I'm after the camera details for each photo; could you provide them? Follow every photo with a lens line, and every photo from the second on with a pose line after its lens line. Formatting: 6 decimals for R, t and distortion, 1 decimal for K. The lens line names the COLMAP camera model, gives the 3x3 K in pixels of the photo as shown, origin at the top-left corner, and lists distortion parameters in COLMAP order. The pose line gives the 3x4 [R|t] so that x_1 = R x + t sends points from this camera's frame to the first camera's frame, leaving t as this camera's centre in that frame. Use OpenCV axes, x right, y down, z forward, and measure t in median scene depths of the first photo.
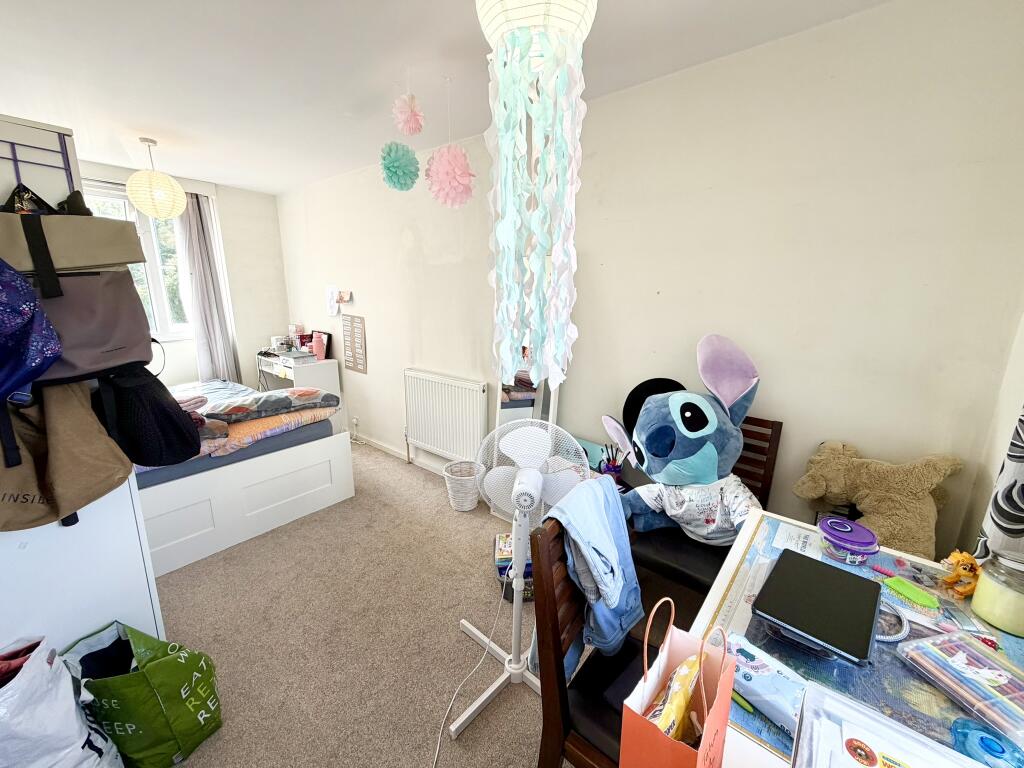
lens RADIAL K [[411.9, 0, 509.2], [0, 411.9, 385.2], [0, 0, 1]] dist [-0.002915, 0.000144]
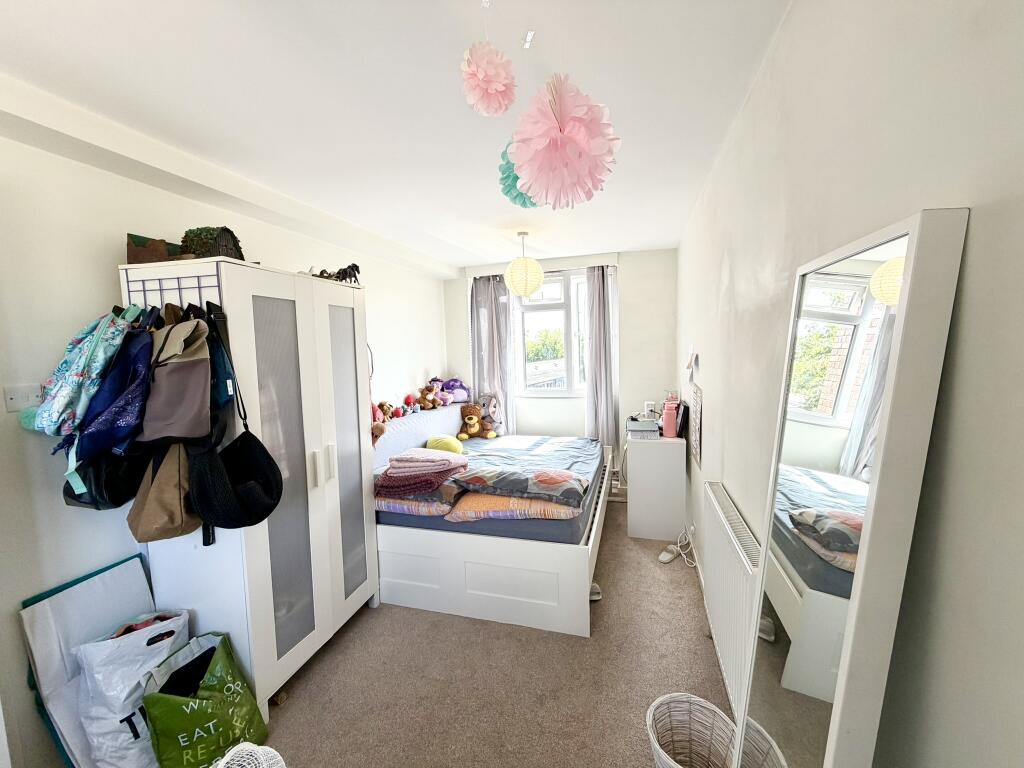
lens RADIAL K [[411.9, 0, 510.2], [0, 411.9, 381.3], [0, 0, 1]] dist [-0.002915, 0.000144]
pose [[0.385610, 0.058494, -0.920806, 0.251862], [-0.178333, 0.983895, -0.012179, -0.168794], [0.905264, 0.168907, 0.389831, 0.630245]]
